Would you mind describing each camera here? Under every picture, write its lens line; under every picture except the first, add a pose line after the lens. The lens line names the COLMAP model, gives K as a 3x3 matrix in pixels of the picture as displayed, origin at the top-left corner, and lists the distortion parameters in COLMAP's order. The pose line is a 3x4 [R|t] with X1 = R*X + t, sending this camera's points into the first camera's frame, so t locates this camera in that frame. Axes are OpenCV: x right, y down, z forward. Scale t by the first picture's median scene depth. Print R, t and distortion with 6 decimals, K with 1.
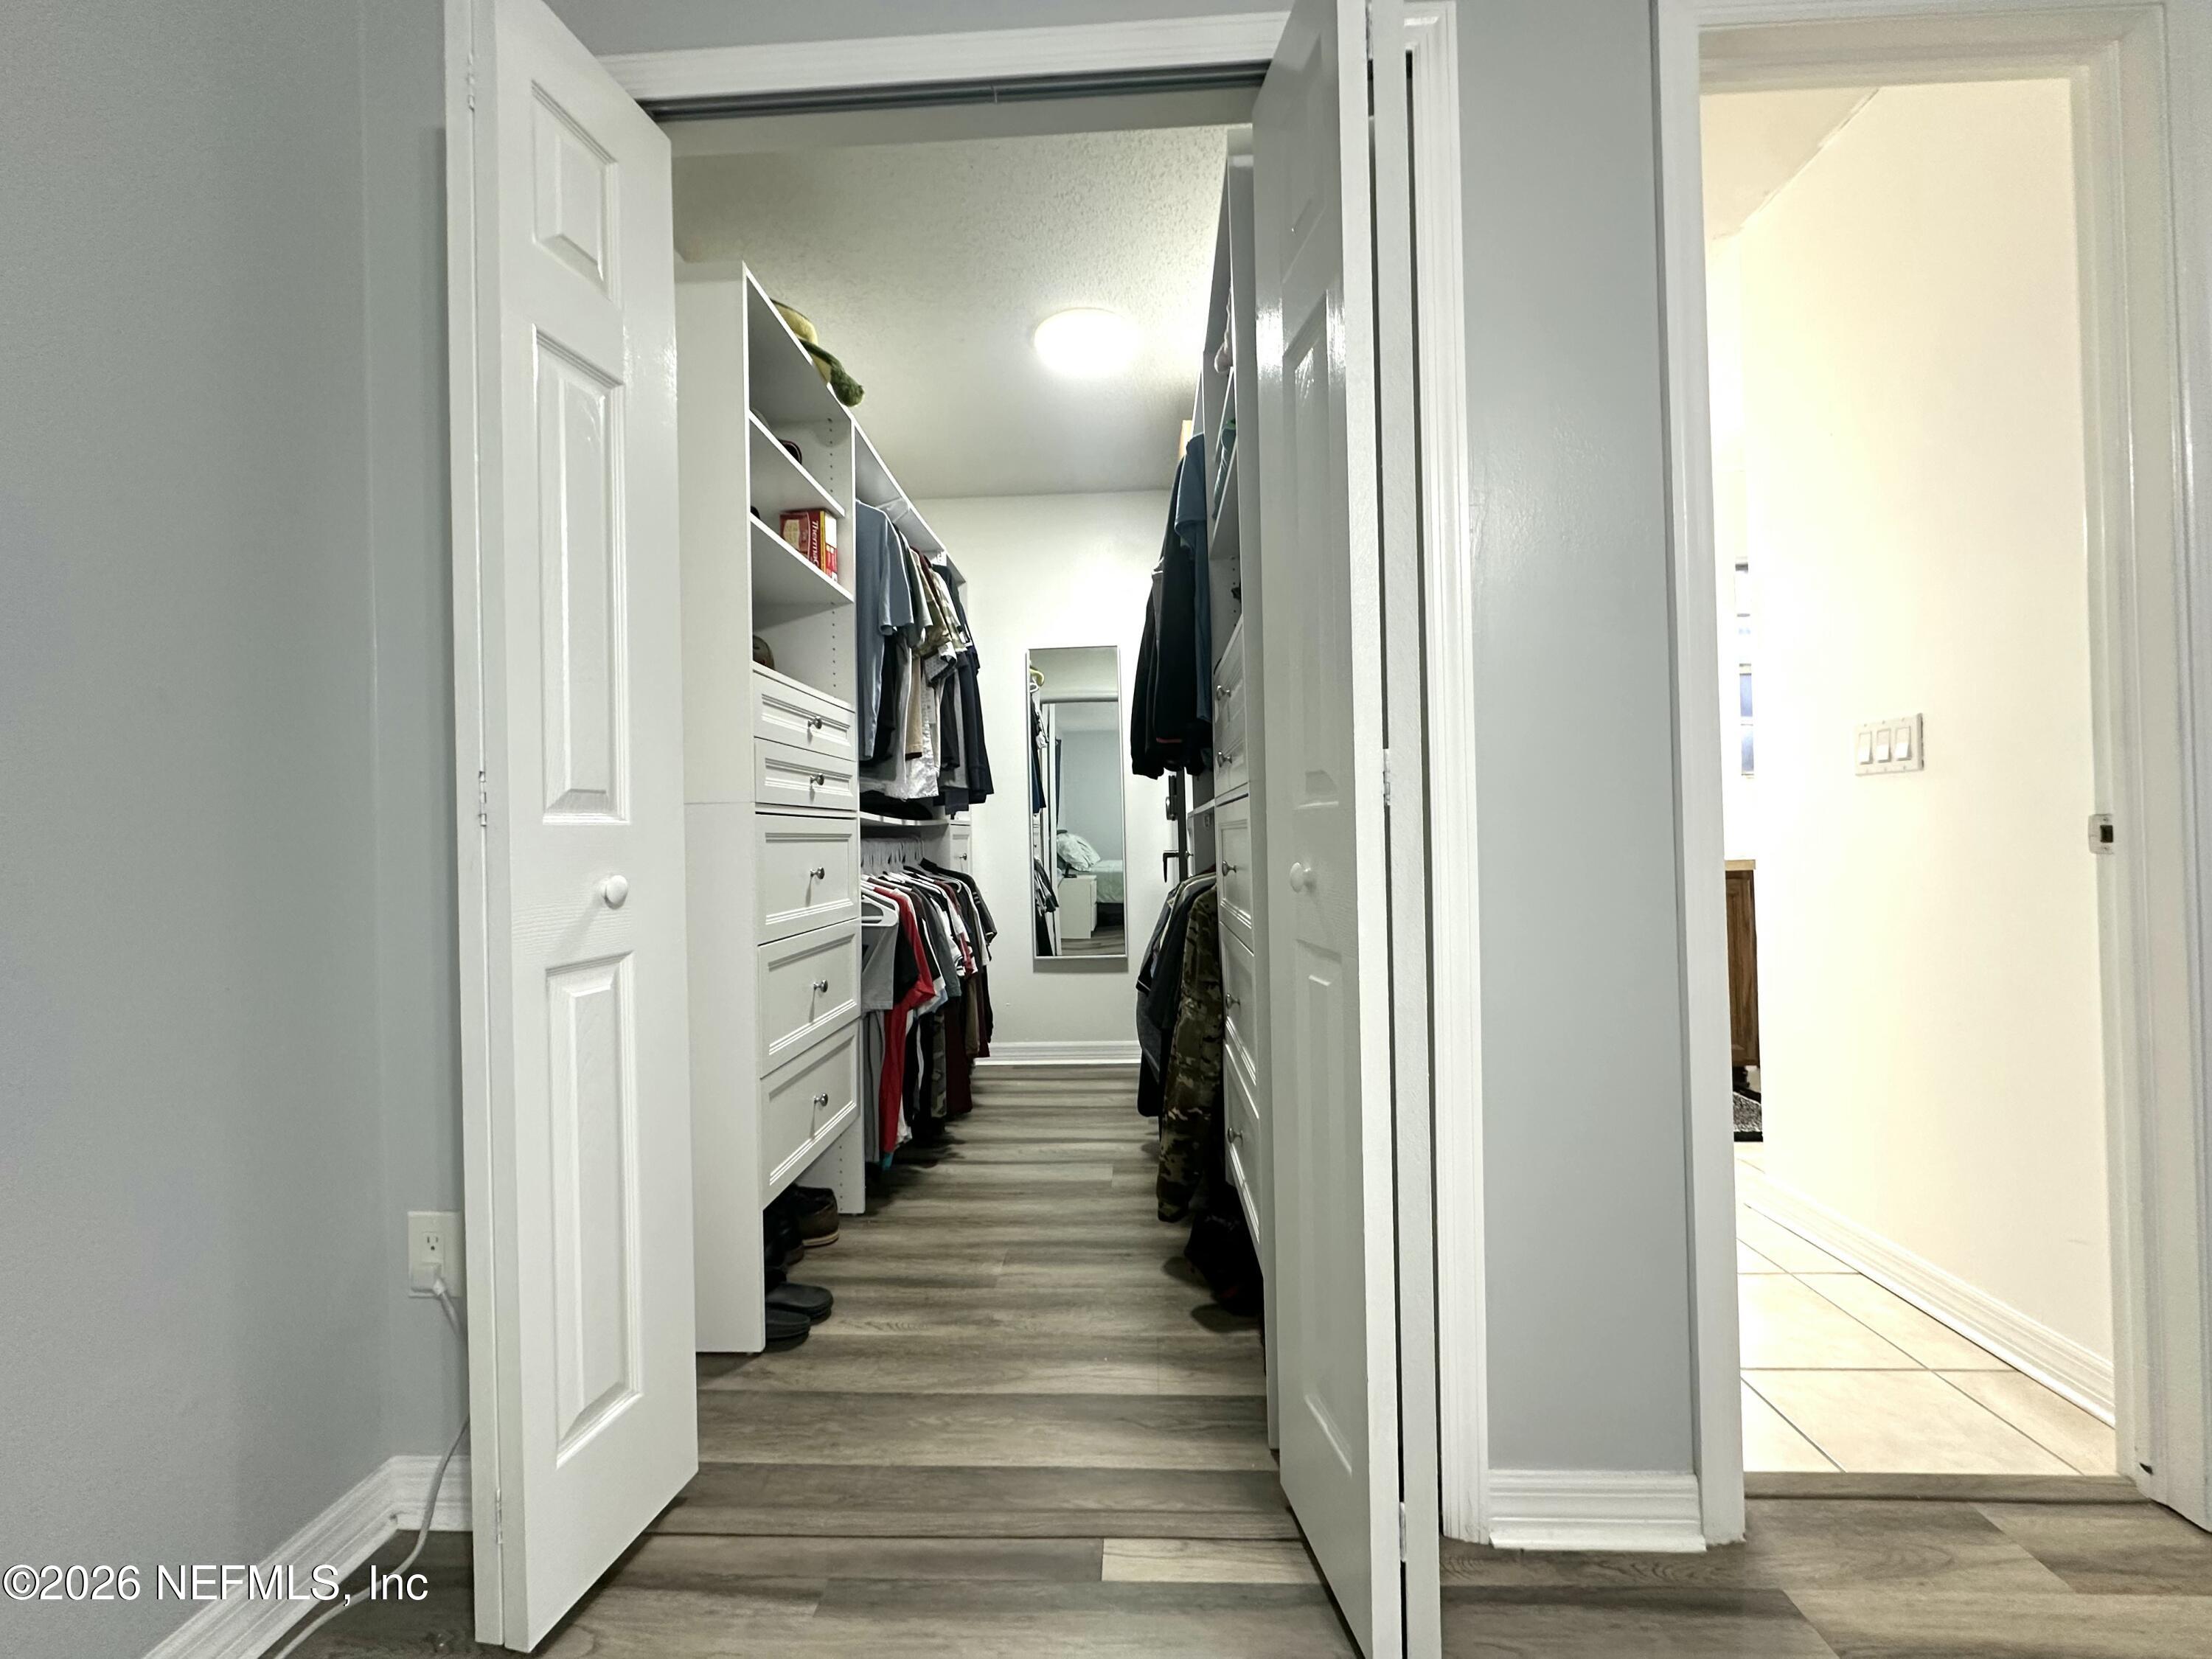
lens RADIAL K [[883.8, 0, 1105.2], [0, 883.8, 826.5], [0, 0, 1]] dist [-0.005490, 0.000031]
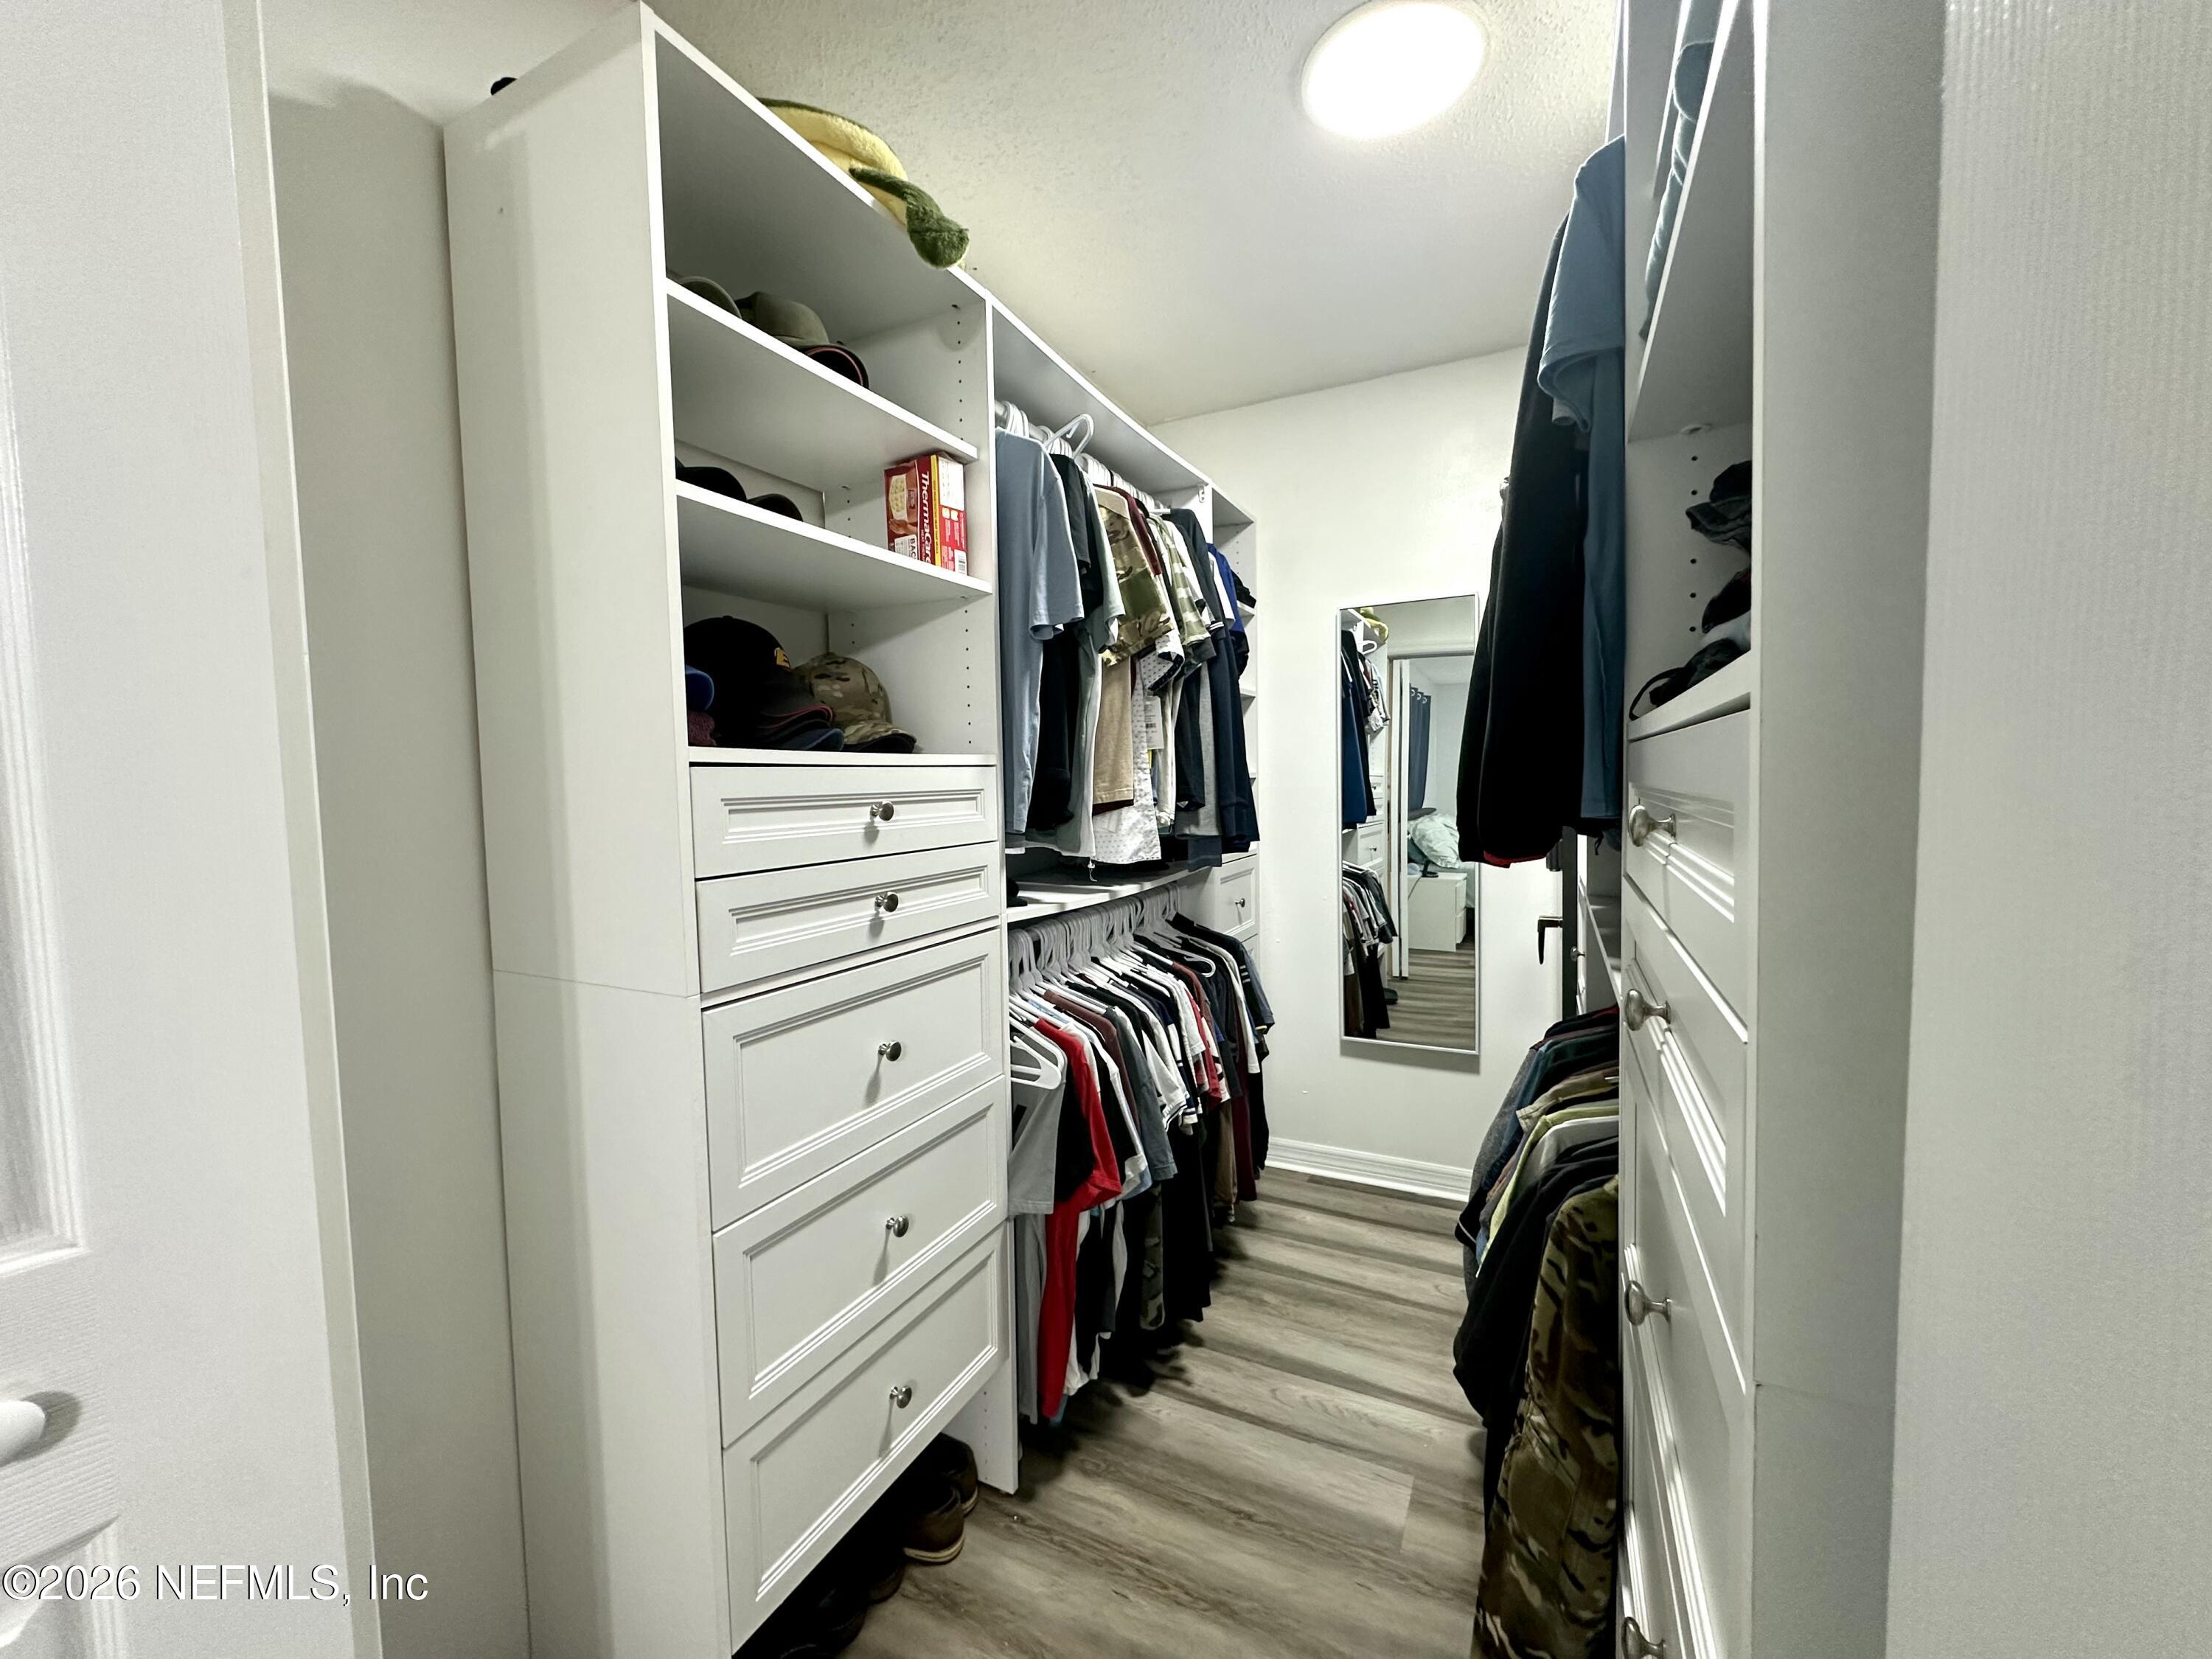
lens RADIAL K [[883.8, 0, 1105.2], [0, 883.8, 826.5], [0, 0, 1]] dist [-0.005490, 0.000031]
pose [[0.912153, 0.026969, -0.408962, 0.054134], [0.004371, 0.997136, 0.075505, -0.123387], [0.409827, -0.070660, 0.909423, 0.406110]]
